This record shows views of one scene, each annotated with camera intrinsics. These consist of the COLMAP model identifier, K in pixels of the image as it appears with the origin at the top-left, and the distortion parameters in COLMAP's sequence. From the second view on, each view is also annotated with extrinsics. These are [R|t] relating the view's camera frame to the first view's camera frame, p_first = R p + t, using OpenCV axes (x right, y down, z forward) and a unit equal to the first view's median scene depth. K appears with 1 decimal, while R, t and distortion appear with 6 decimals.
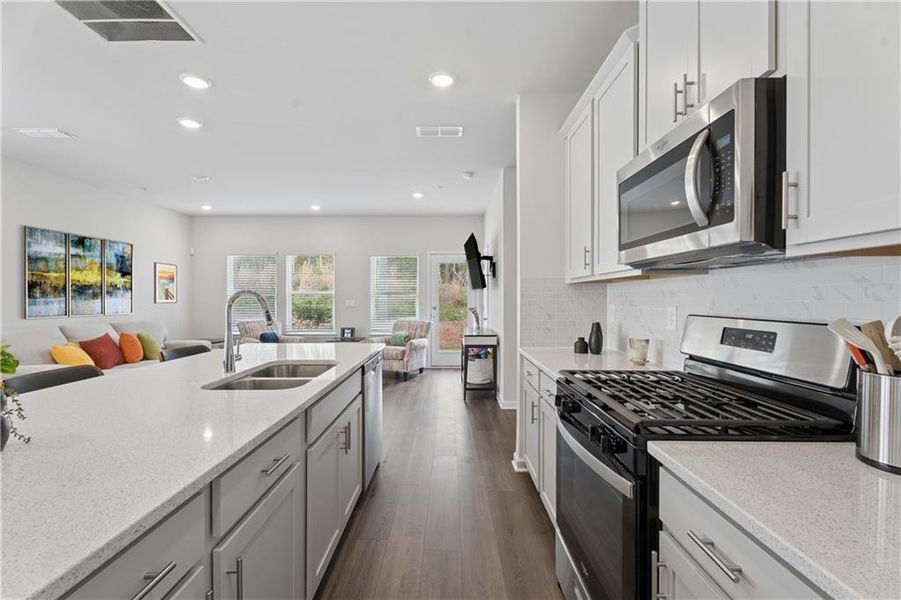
lens RADIAL K [[403.0, 0, 454.0], [0, 403.0, 296.5], [0, 0, 1]] dist [0.000700, 0.000061]
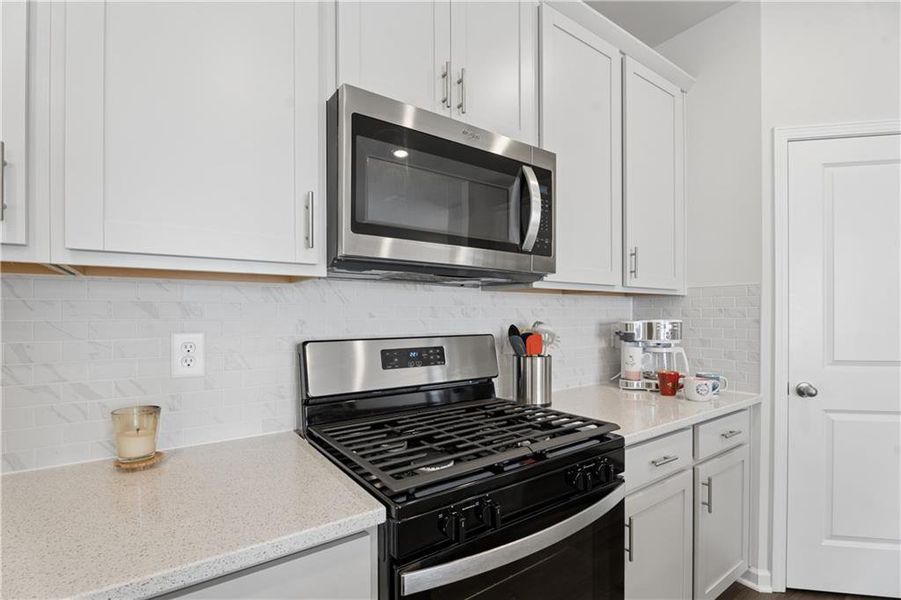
lens RADIAL K [[417.3, 0, 447.4], [0, 417.3, 316.7], [0, 0, 1]] dist [-0.000918, -0.000126]
pose [[-0.572881, 0.009021, 0.819589, -0.042799], [0.007892, 0.999954, -0.005490, 0.003250], [-0.819601, 0.003323, -0.572926, 0.415860]]
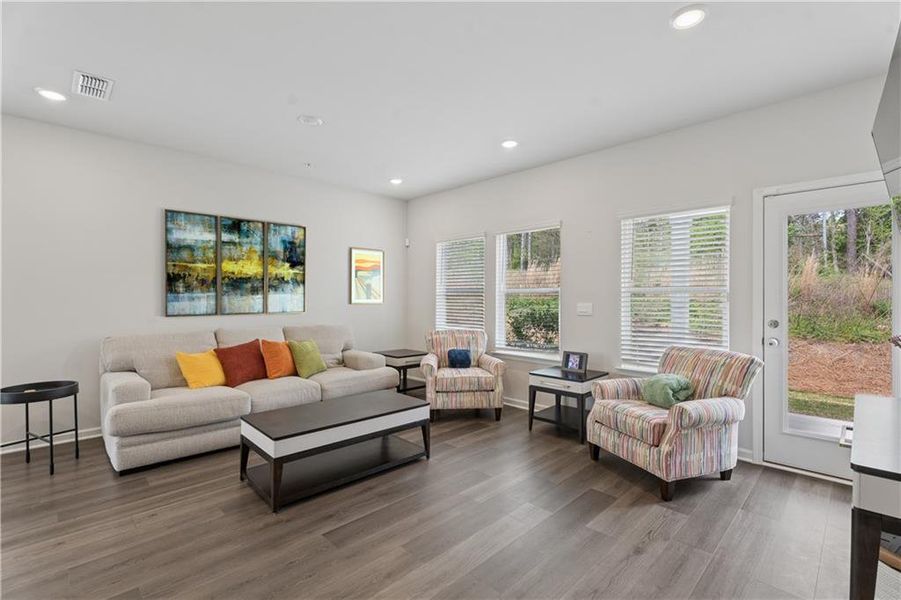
lens RADIAL K [[441.4, 0, 458.5], [0, 441.4, 299.3], [0, 0, 1]] dist [0.025794, 0.000065]
pose [[0.726838, 0.020377, -0.686507, 0.044305], [-0.007550, 0.999736, 0.021681, -0.006759], [0.686768, -0.010576, 0.726800, 0.619959]]
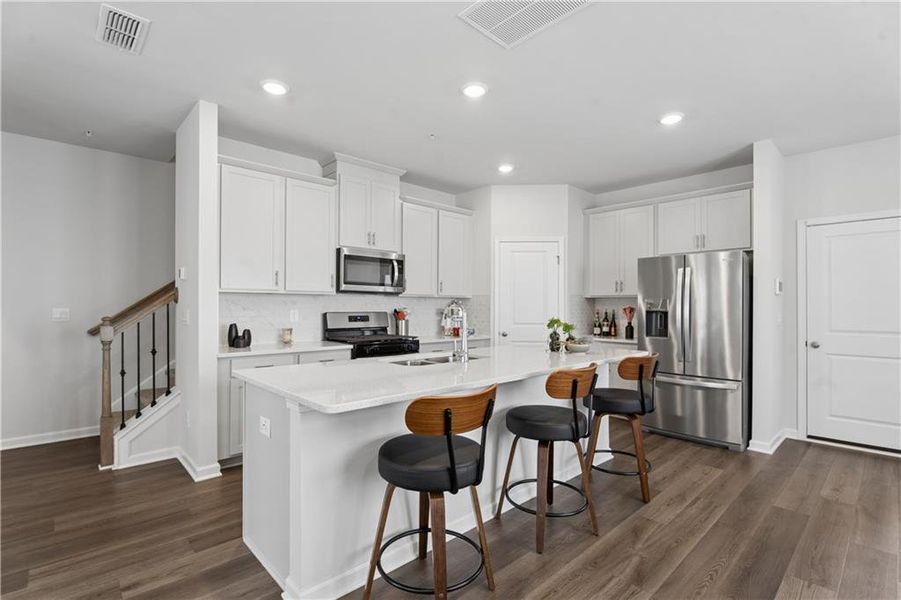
lens RADIAL K [[427.0, 0, 444.7], [0, 427.0, 305.5], [0, 0, 1]] dist [-0.016510, -0.000072]
pose [[-0.668682, 0.006498, 0.743520, -0.576205], [0.000011, 0.999962, -0.008730, 0.008982], [-0.743549, -0.005830, -0.668656, 0.732940]]
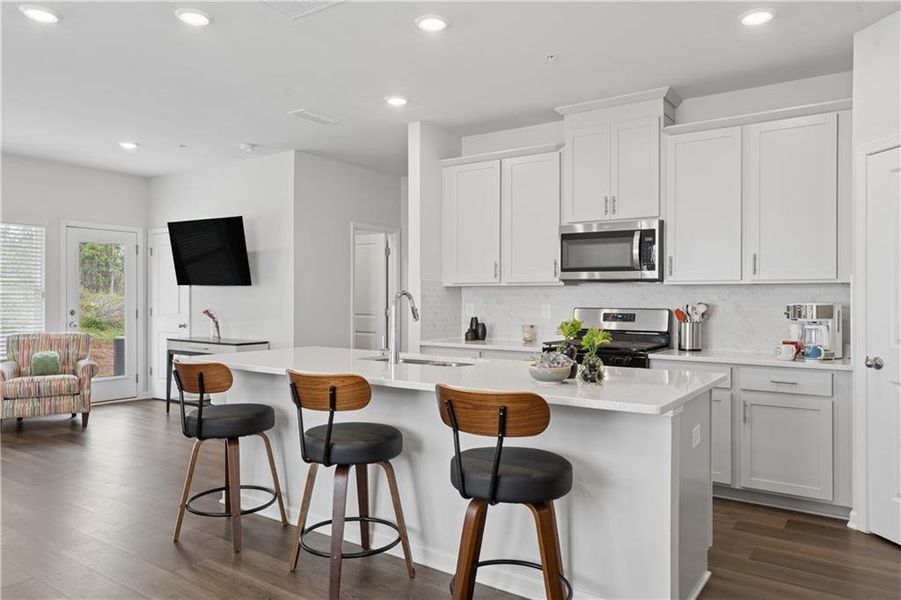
lens RADIAL K [[626.6, 0, 452.9], [0, 626.6, 297.3], [0, 0, 1]] dist [-0.001818, 0.001102]
pose [[0.583781, 0.011325, 0.811832, -0.700258], [-0.009236, 0.999931, -0.007307, 0.007804], [-0.811859, -0.003233, 0.583845, -0.068383]]
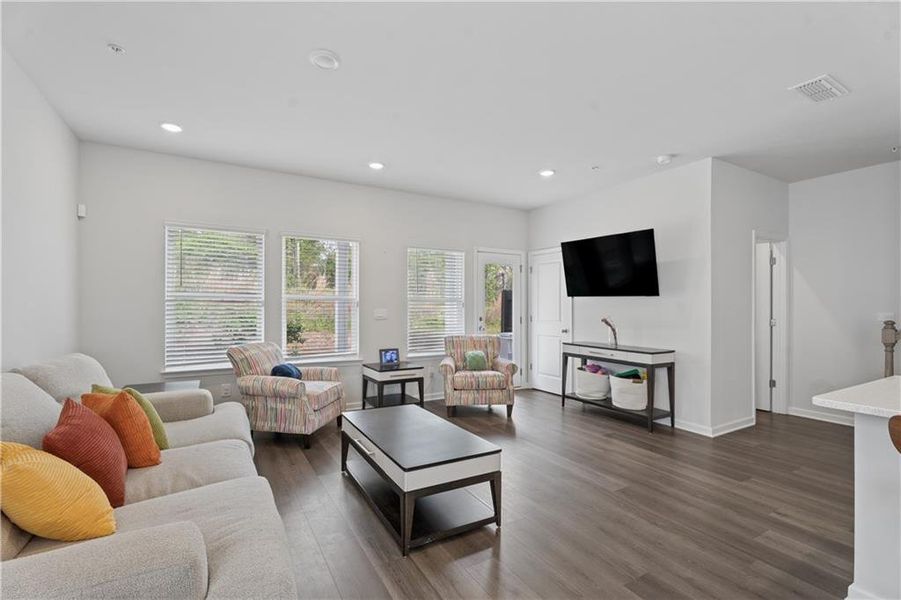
lens RADIAL K [[408.7, 0, 447.6], [0, 408.7, 305.0], [0, 0, 1]] dist [0.000434, 0.000088]
pose [[0.874702, 0.013449, 0.484474, -0.708480], [-0.012060, 0.999909, -0.005983, 0.008282], [-0.484511, -0.000610, 0.874785, 0.457566]]
